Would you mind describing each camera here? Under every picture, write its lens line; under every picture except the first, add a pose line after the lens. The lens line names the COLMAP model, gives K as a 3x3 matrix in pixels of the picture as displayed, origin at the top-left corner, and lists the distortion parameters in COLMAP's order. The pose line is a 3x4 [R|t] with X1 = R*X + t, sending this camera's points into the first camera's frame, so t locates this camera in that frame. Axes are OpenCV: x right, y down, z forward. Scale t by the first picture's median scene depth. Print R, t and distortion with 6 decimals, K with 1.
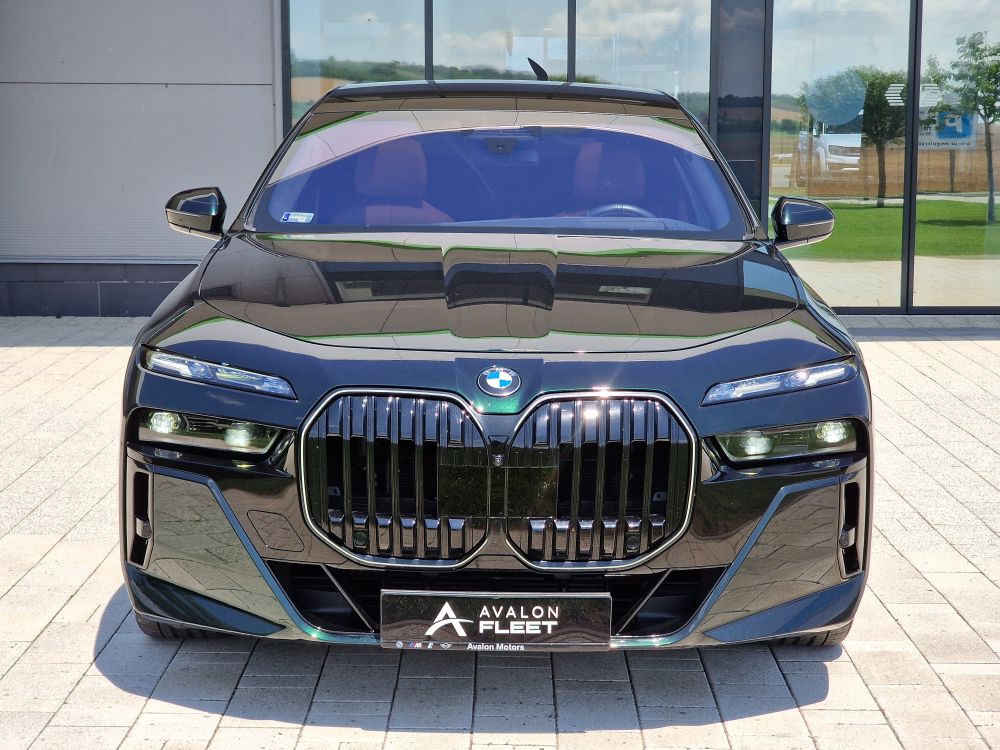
lens RADIAL K [[1934.6, 0, 500.0], [0, 1934.6, 375.0], [0, 0, 1]] dist [-0.032884, 0.082538]
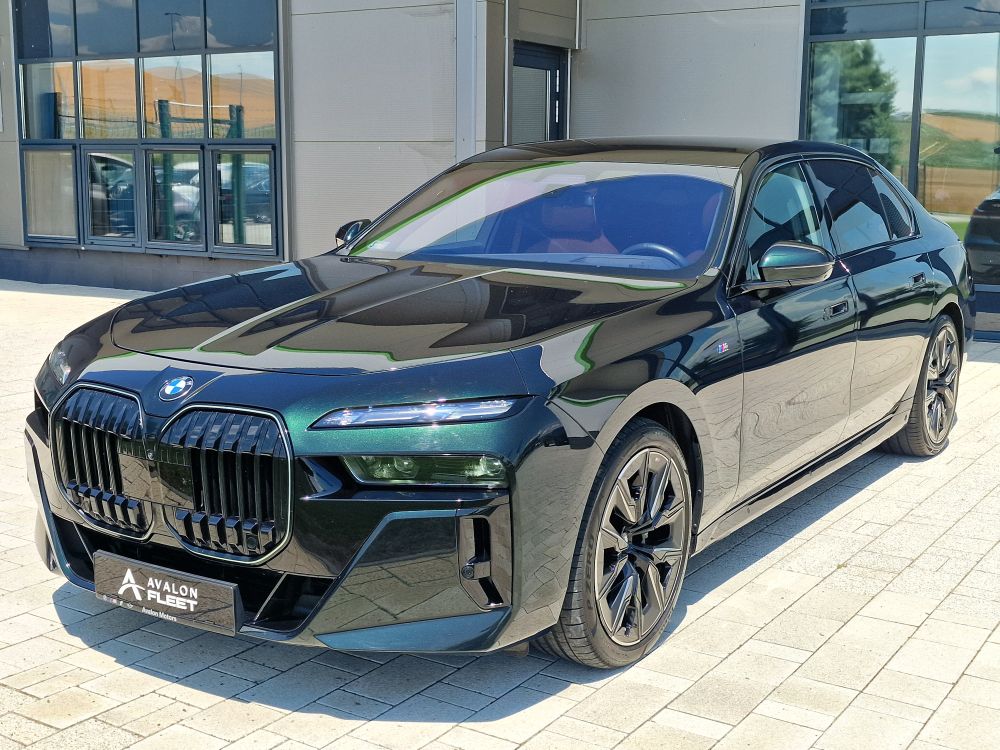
lens RADIAL K [[1301.8, 0, 500.0], [0, 1301.8, 375.0], [0, 0, 1]] dist [0.104927, -0.054902]
pose [[0.839563, 0.088545, -0.535998, 0.584947], [-0.077588, 0.996057, 0.043015, -0.053564], [0.537694, 0.005473, 0.843123, 0.440361]]
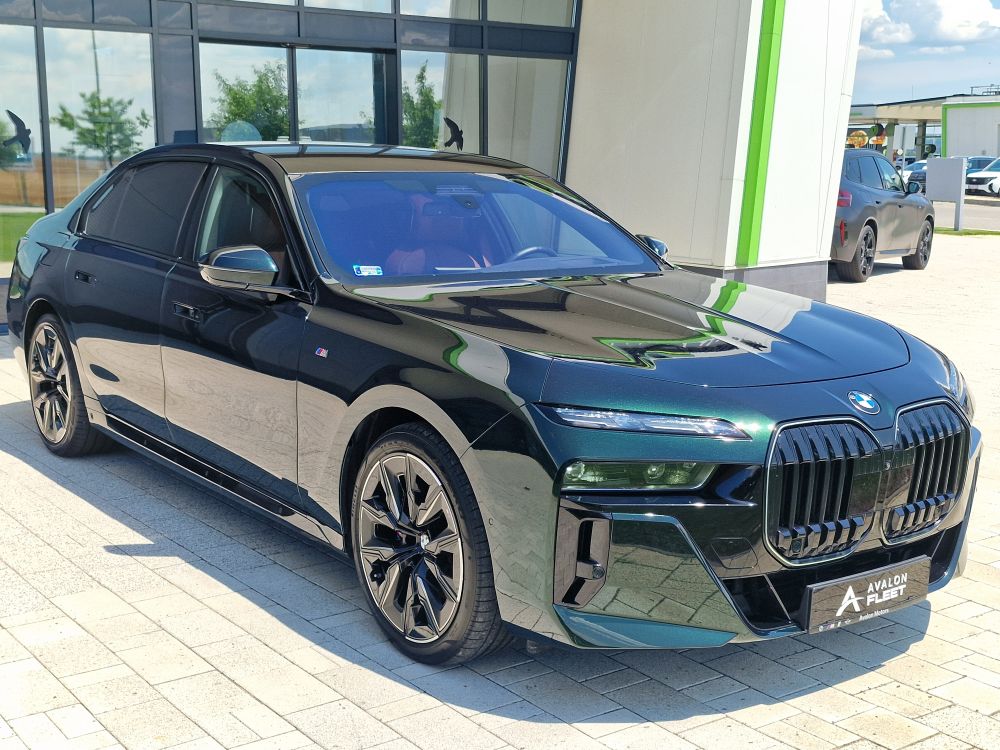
lens RADIAL K [[1301.8, 0, 500.0], [0, 1301.8, 375.0], [0, 0, 1]] dist [0.104927, -0.054902]
pose [[0.796692, -0.098542, 0.596298, -0.685457], [0.075685, 0.995119, 0.063330, -0.084614], [-0.599628, -0.005323, 0.800261, 0.467386]]
